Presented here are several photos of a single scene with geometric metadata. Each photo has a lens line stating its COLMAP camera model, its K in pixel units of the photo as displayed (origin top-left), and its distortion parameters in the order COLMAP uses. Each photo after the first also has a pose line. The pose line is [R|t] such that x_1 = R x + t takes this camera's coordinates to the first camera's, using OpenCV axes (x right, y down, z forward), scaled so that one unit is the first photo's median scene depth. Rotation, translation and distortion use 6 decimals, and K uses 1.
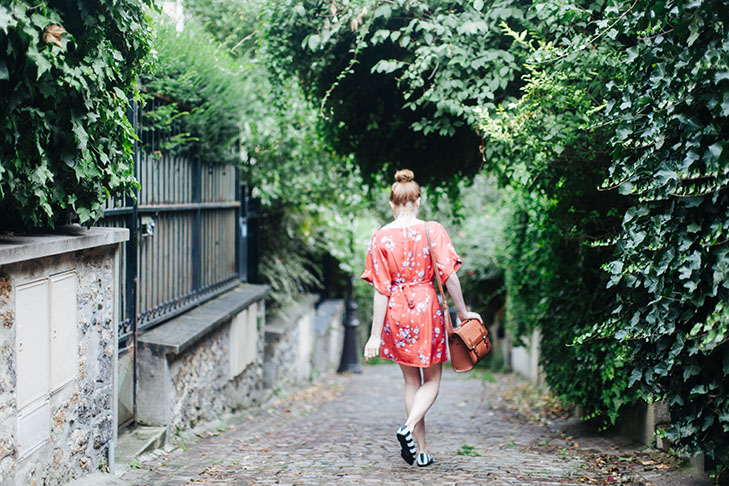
lens RADIAL K [[1044.7, 0, 362.4], [0, 1044.7, 246.0], [0, 0, 1]] dist [0.026994, 0.000000]
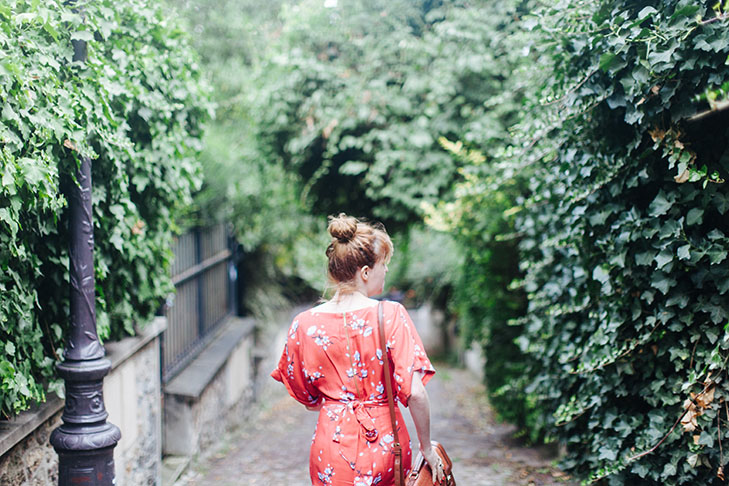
lens RADIAL K [[1044.7, 0, 366.1], [0, 1044.7, 240.0], [0, 0, 1]] dist [0.026994, 0.000000]
pose [[0.998978, -0.021909, 0.039530, -0.013190], [0.021110, 0.999567, 0.020503, -0.110654], [-0.039962, -0.019648, 0.999008, -0.277447]]
